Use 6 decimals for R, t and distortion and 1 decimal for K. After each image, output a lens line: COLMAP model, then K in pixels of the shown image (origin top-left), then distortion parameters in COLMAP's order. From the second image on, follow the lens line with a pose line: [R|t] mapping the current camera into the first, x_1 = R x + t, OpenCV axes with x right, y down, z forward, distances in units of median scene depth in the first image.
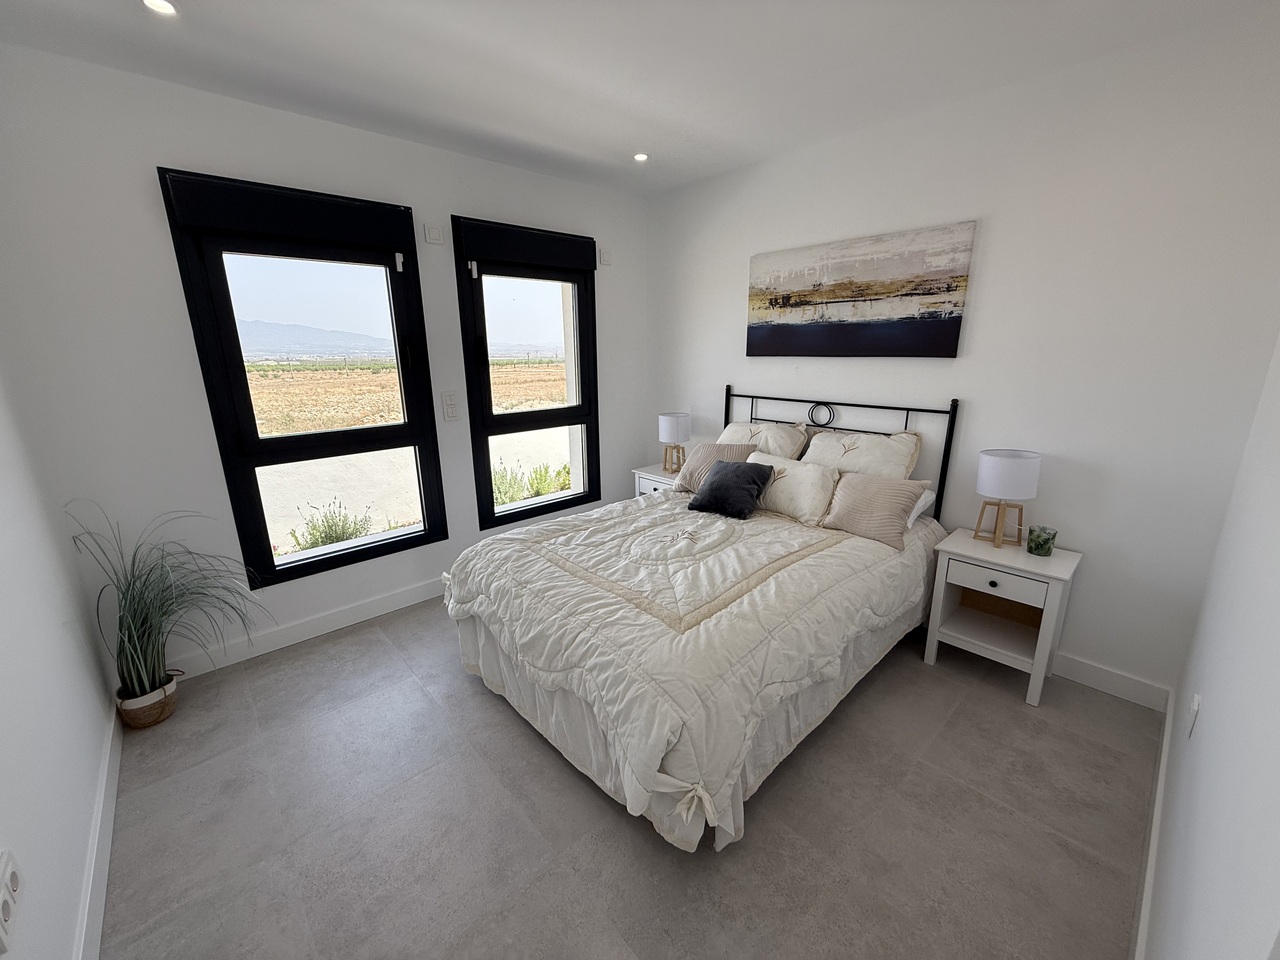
lens RADIAL K [[508.0, 0, 635.9], [0, 508.0, 480.6], [0, 0, 1]] dist [-0.000038, -0.000169]
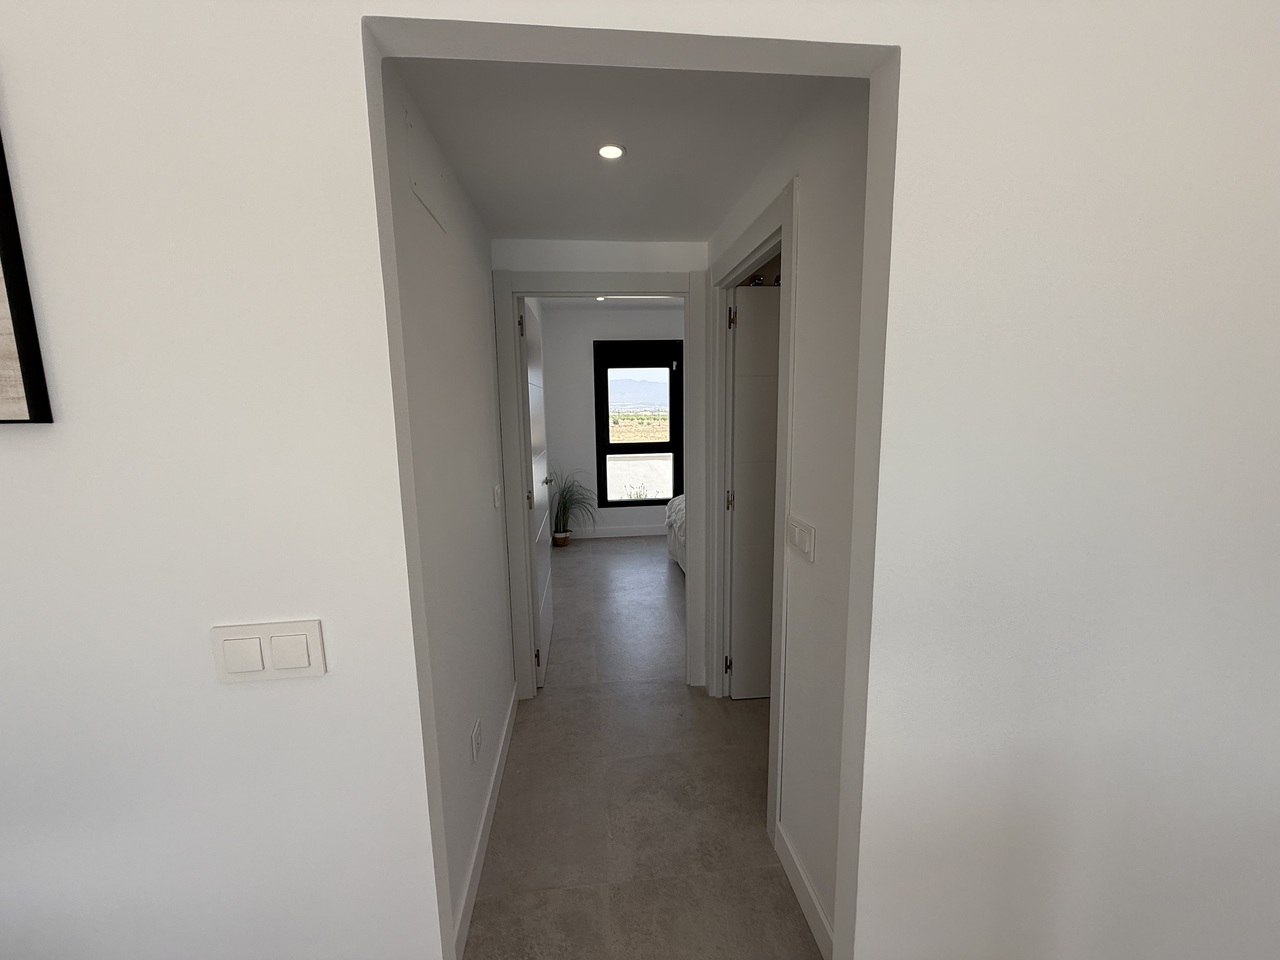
lens RADIAL K [[508.0, 0, 635.9], [0, 508.0, 480.6], [0, 0, 1]] dist [-0.000038, -0.000169]
pose [[0.806999, 0.085495, -0.584331, 0.700437], [-0.142588, 0.988399, -0.052308, 0.182976], [0.573080, 0.125531, 0.809828, -0.765804]]
